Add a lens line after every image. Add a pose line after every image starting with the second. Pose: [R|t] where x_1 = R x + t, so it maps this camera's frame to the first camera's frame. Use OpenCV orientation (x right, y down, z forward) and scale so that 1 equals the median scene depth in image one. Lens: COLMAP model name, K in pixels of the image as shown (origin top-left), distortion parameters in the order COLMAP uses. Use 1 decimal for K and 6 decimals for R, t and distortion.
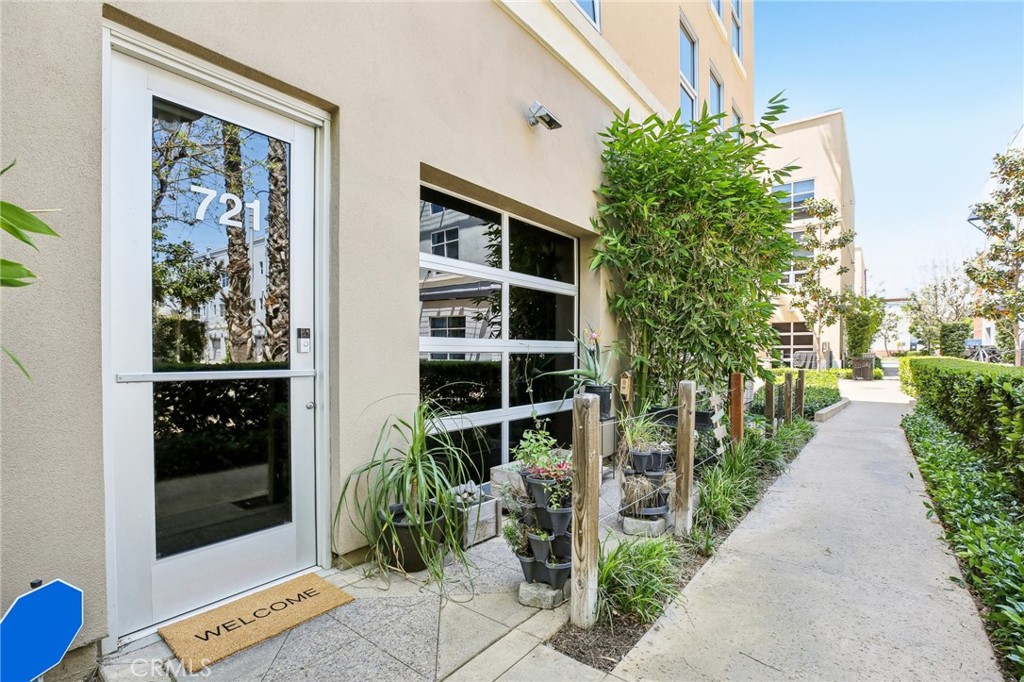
lens RADIAL K [[476.0, 0, 514.2], [0, 476.0, 344.2], [0, 0, 1]] dist [-0.045510, 0.017473]
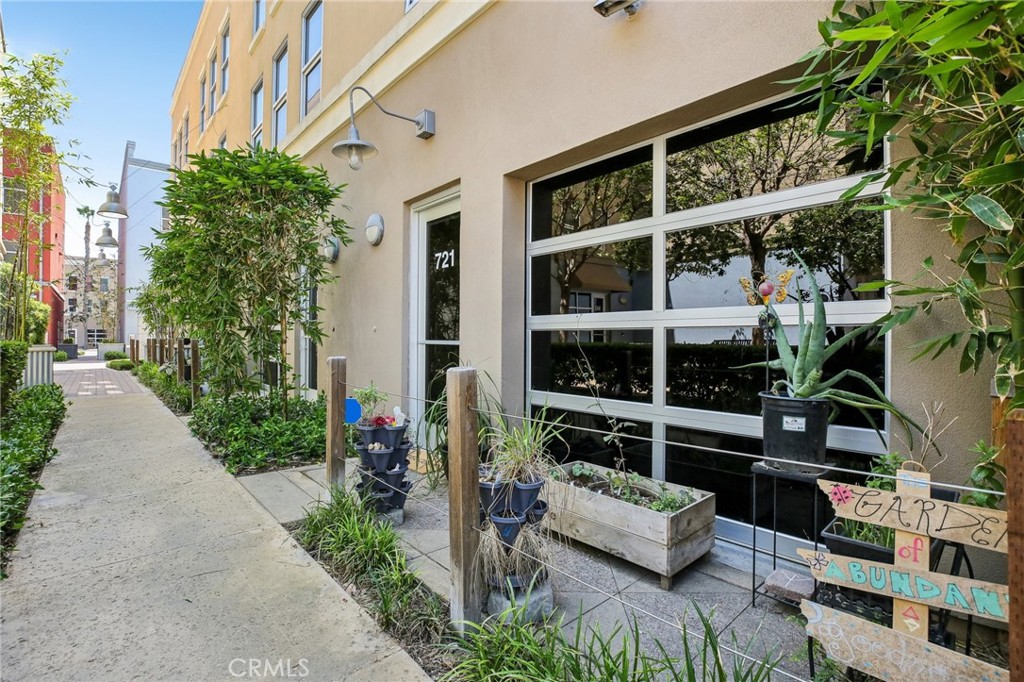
lens RADIAL K [[476.0, 0, 514.2], [0, 476.0, 344.2], [0, 0, 1]] dist [-0.045510, 0.017473]
pose [[-0.179647, -0.001084, -0.983731, 1.039409], [-0.000244, 0.999999, -0.001058, 0.061430], [0.983731, 0.000050, -0.179647, 1.315815]]
